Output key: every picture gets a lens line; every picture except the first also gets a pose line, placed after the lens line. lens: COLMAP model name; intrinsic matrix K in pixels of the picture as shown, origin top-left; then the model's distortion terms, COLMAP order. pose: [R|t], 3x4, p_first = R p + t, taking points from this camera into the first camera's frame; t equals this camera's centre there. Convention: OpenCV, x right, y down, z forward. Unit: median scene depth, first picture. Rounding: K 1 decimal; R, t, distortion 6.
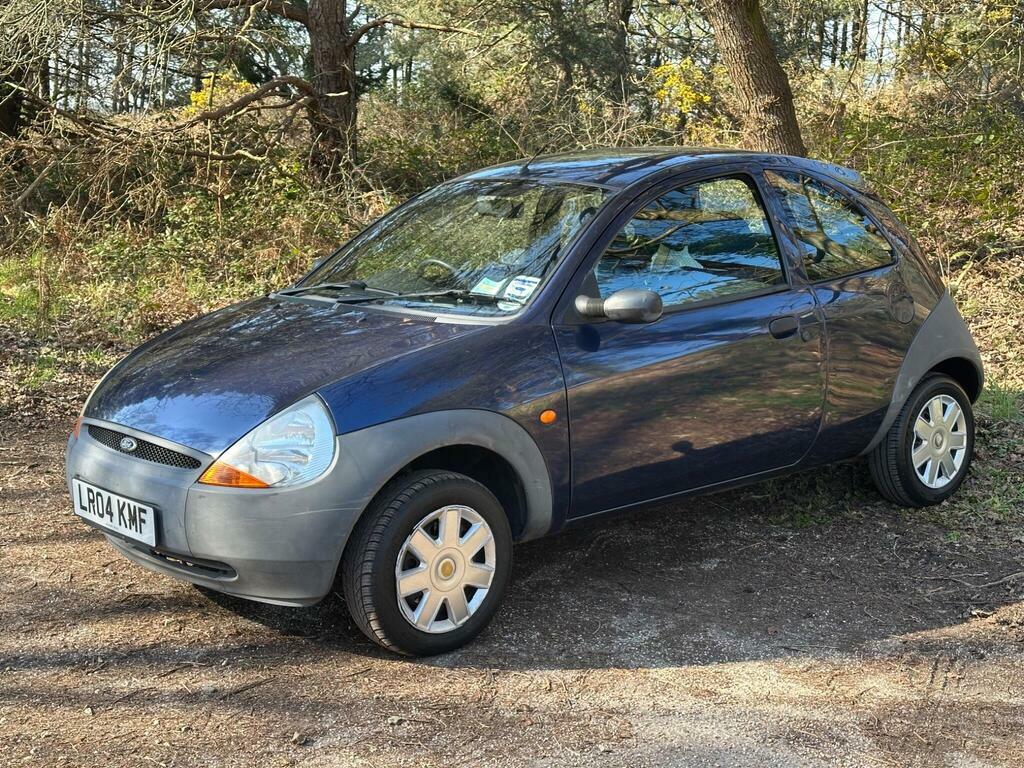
lens RADIAL K [[1428.3, 0, 508.5], [0, 1428.3, 390.0], [0, 0, 1]] dist [0.144284, 0.000000]
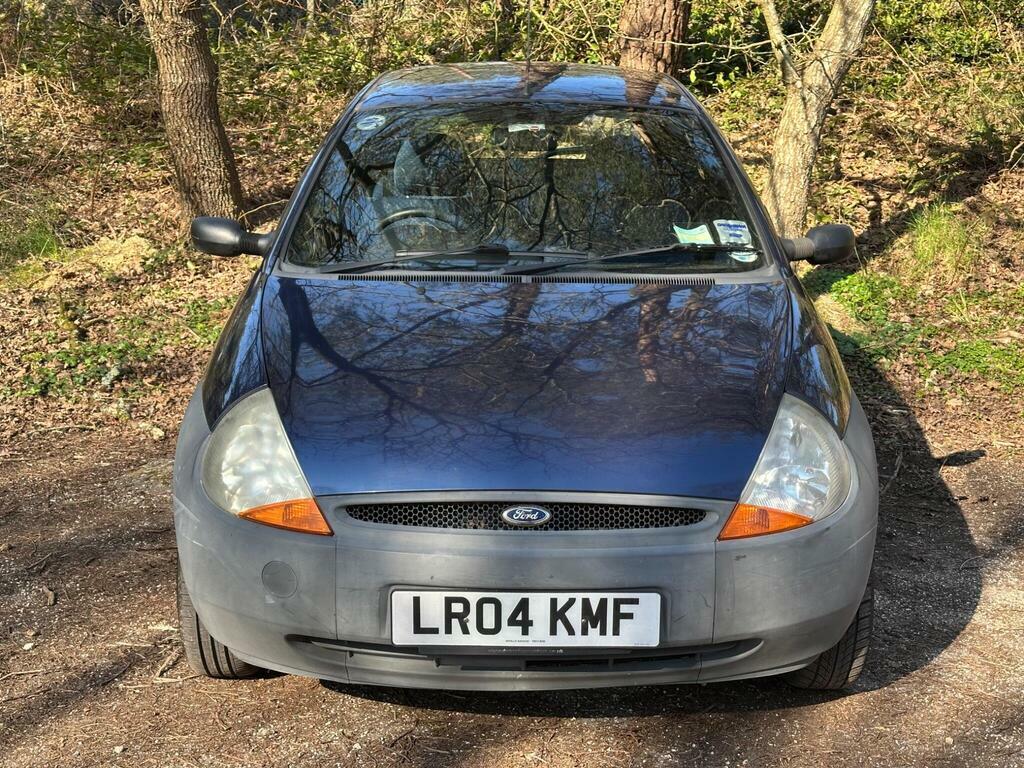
lens RADIAL K [[1428.3, 0, 513.1], [0, 1428.3, 387.0], [0, 0, 1]] dist [0.144284, 0.000000]
pose [[0.656218, -0.158964, 0.737637, -0.762251], [0.114868, 0.987209, 0.110559, -0.097075], [-0.745777, 0.012180, 0.666084, 0.573742]]
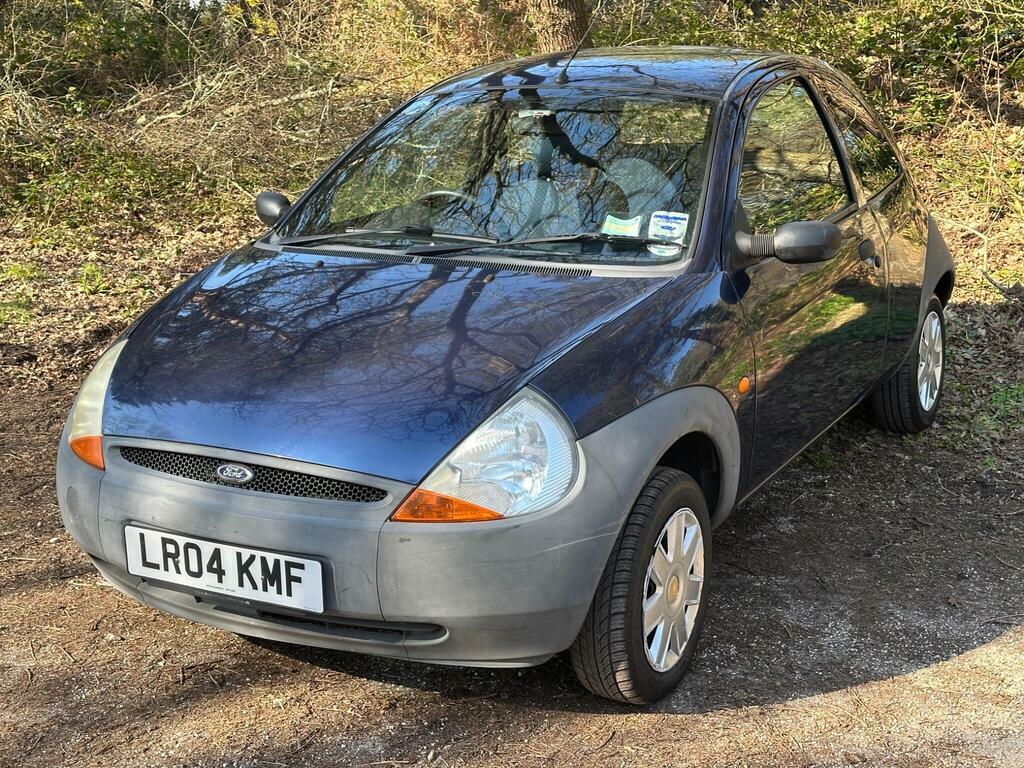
lens RADIAL K [[1428.3, 0, 516.2], [0, 1428.3, 375.1], [0, 0, 1]] dist [0.144284, 0.000000]
pose [[0.934489, -0.084630, 0.345786, -0.383870], [0.063437, 0.995373, 0.072176, -0.055285], [-0.350294, -0.045512, 0.935534, 0.286799]]
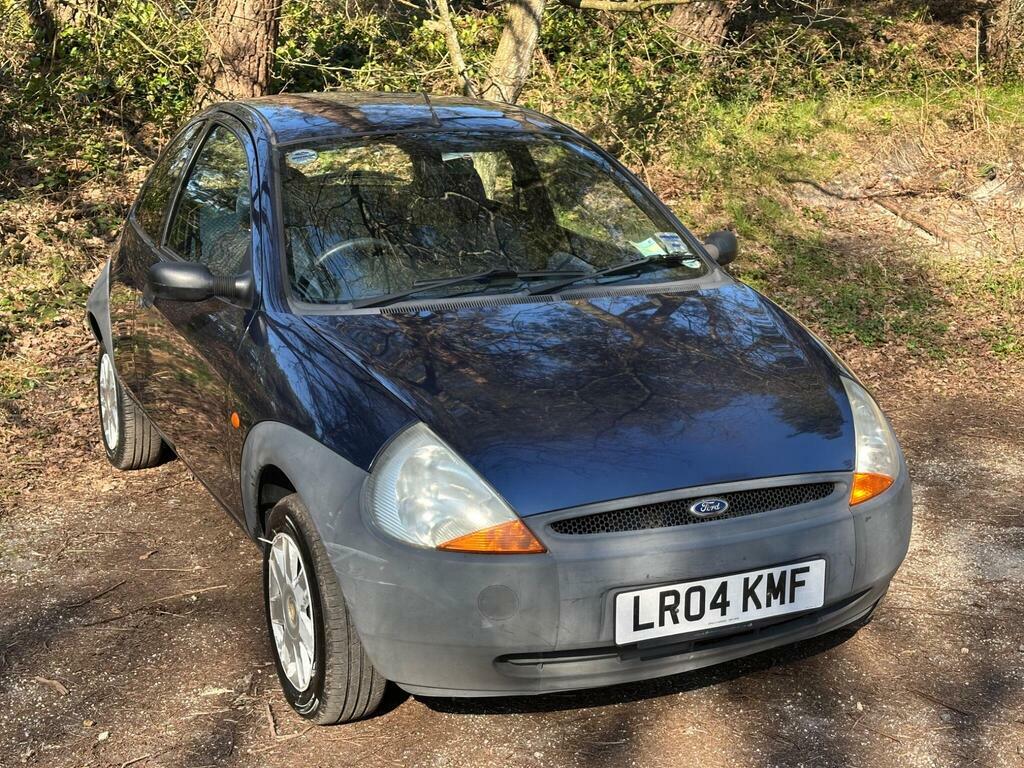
lens RADIAL K [[1428.3, 0, 508.8], [0, 1428.3, 386.5], [0, 0, 1]] dist [0.144284, 0.000000]
pose [[0.277670, -0.200995, 0.939415, -0.983597], [0.166215, 0.973172, 0.159089, -0.158215], [-0.946188, 0.111970, 0.303629, 0.886089]]
